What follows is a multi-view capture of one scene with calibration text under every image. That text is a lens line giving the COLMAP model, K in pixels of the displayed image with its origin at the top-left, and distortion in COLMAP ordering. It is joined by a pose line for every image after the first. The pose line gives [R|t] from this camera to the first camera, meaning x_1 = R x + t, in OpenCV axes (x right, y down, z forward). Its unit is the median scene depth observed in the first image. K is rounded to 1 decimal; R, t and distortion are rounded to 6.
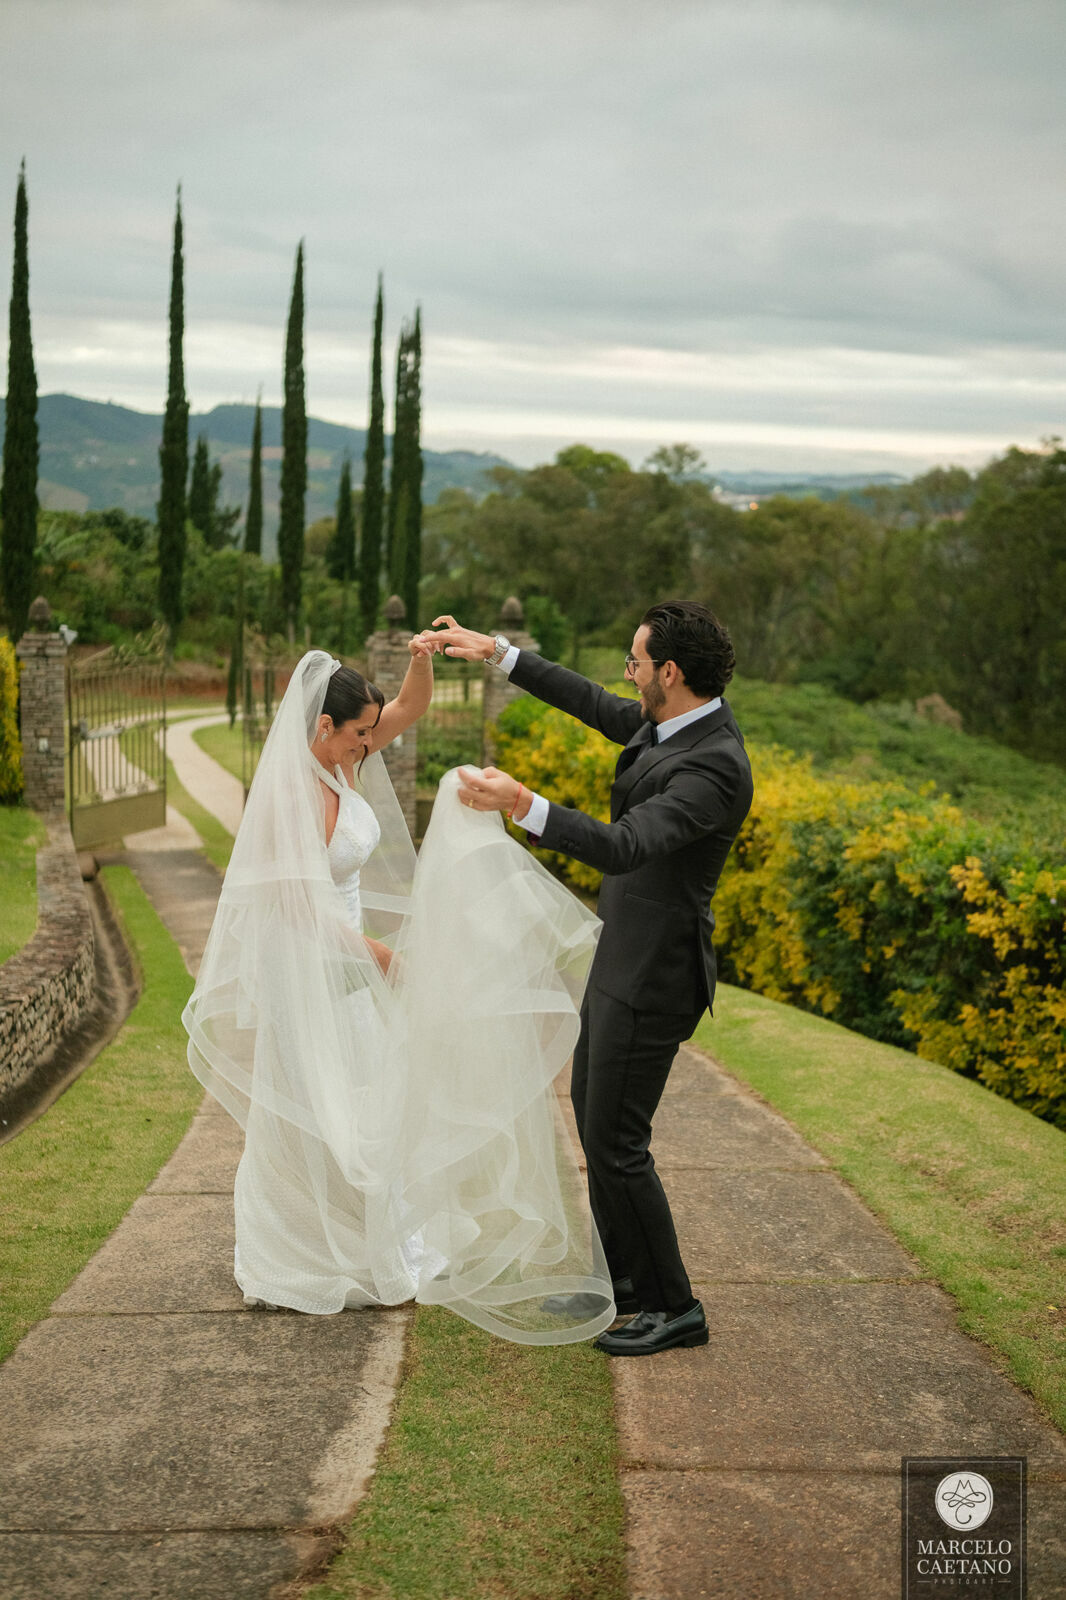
lens RADIAL K [[1886.2, 0, 533.0], [0, 1886.2, 800.0], [0, 0, 1]] dist [-0.139098, 0.257547]
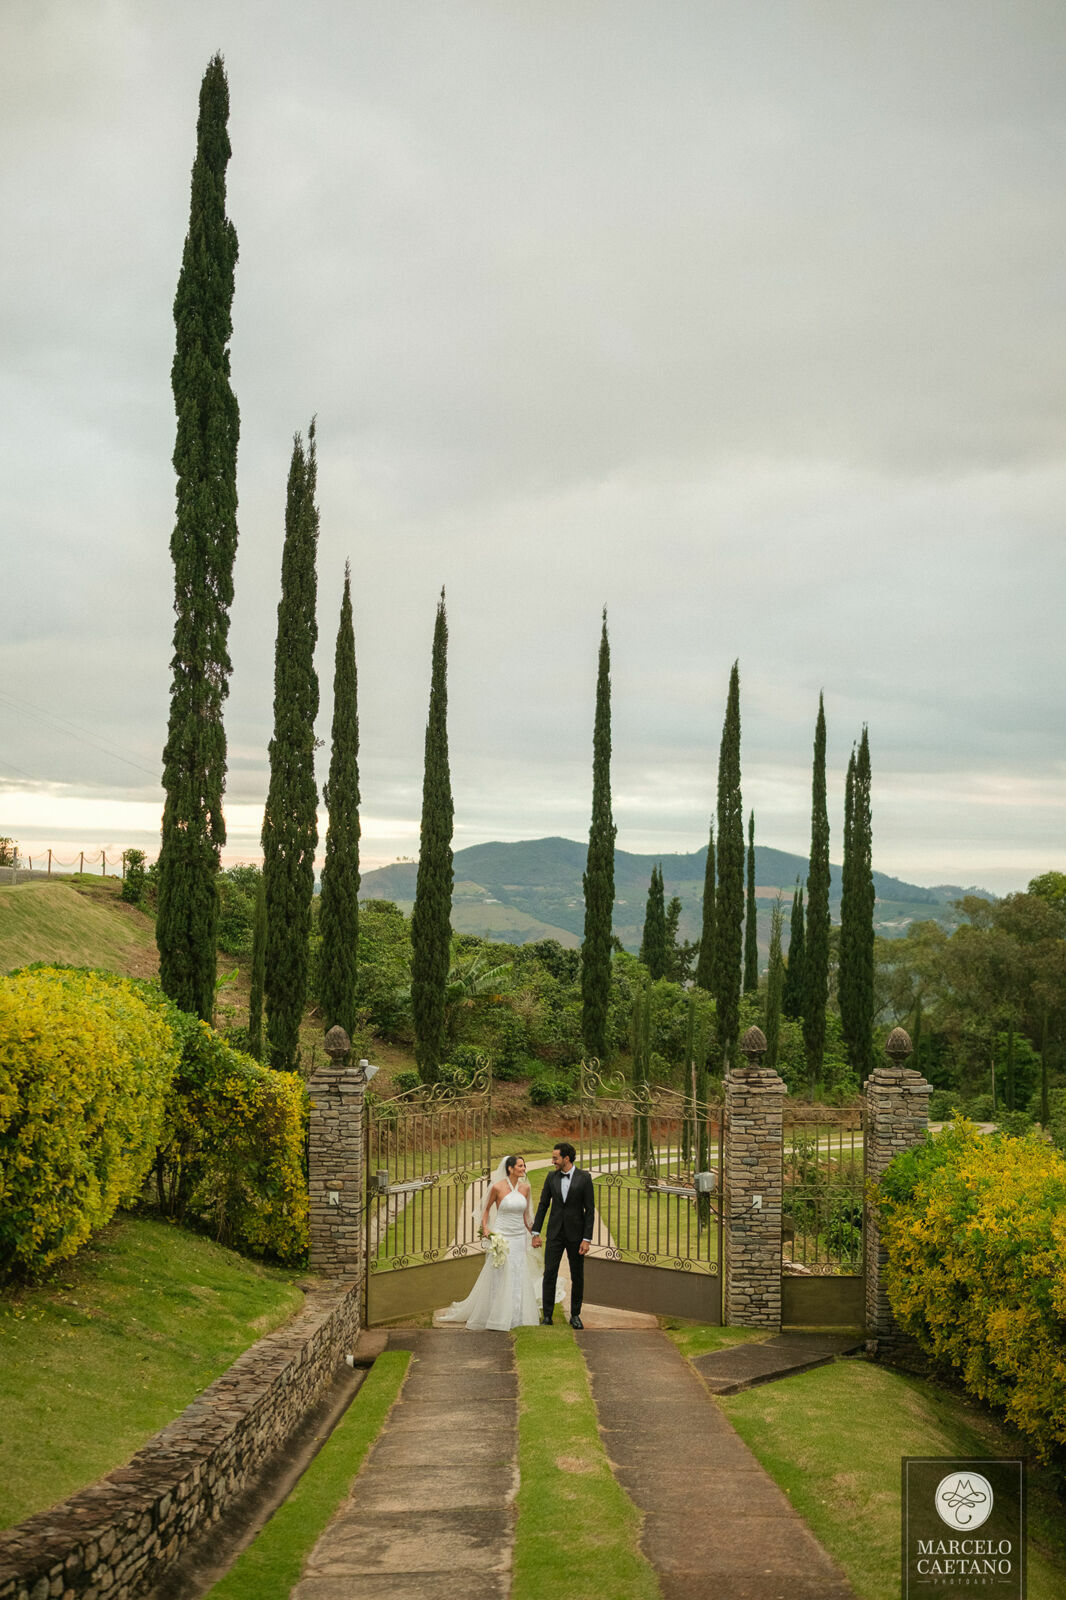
lens RADIAL K [[1886.2, 0, 533.0], [0, 1886.2, 800.0], [0, 0, 1]] dist [-0.139098, 0.257547]
pose [[0.967745, -0.031065, -0.250011, 0.044147], [-0.027180, 0.973702, -0.226198, -0.015526], [0.250463, 0.225697, 0.941451, 0.176900]]
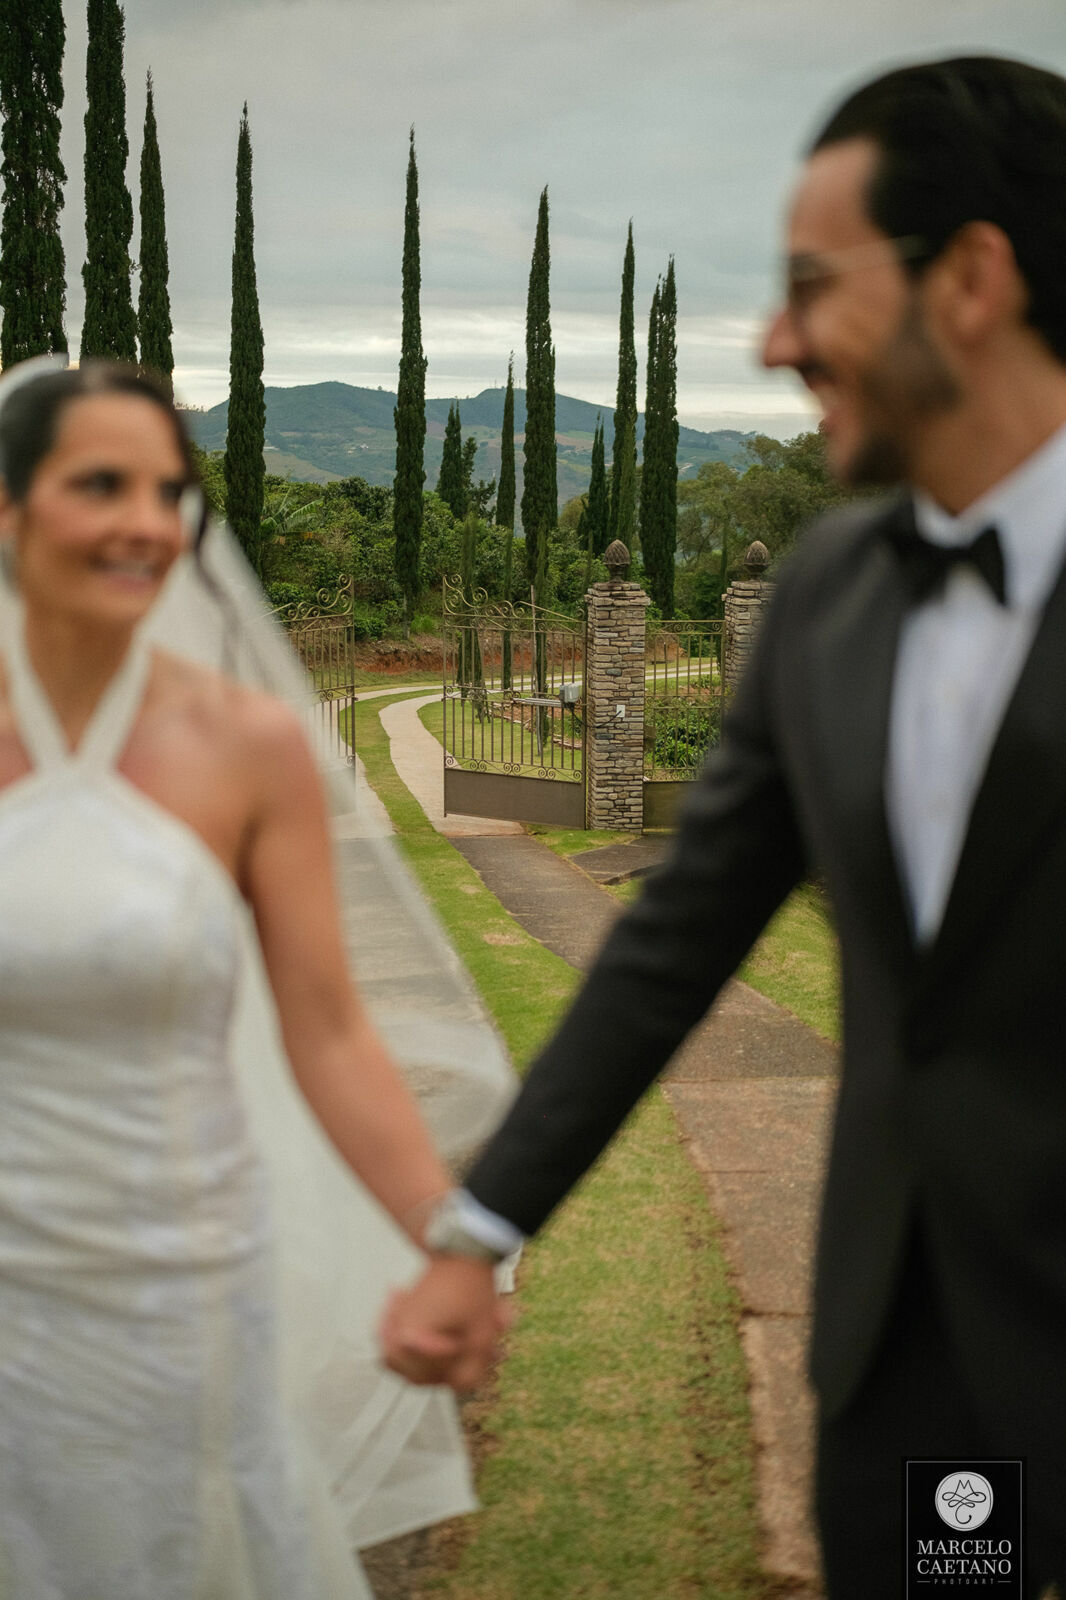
lens RADIAL K [[1886.2, 0, 533.0], [0, 1886.2, 800.0], [0, 0, 1]] dist [-0.139098, 0.257547]
pose [[0.990143, 0.003028, -0.140026, 0.007704], [-0.001665, 0.999950, 0.009843, 0.000080], [0.140049, -0.009513, 0.990099, 0.163307]]
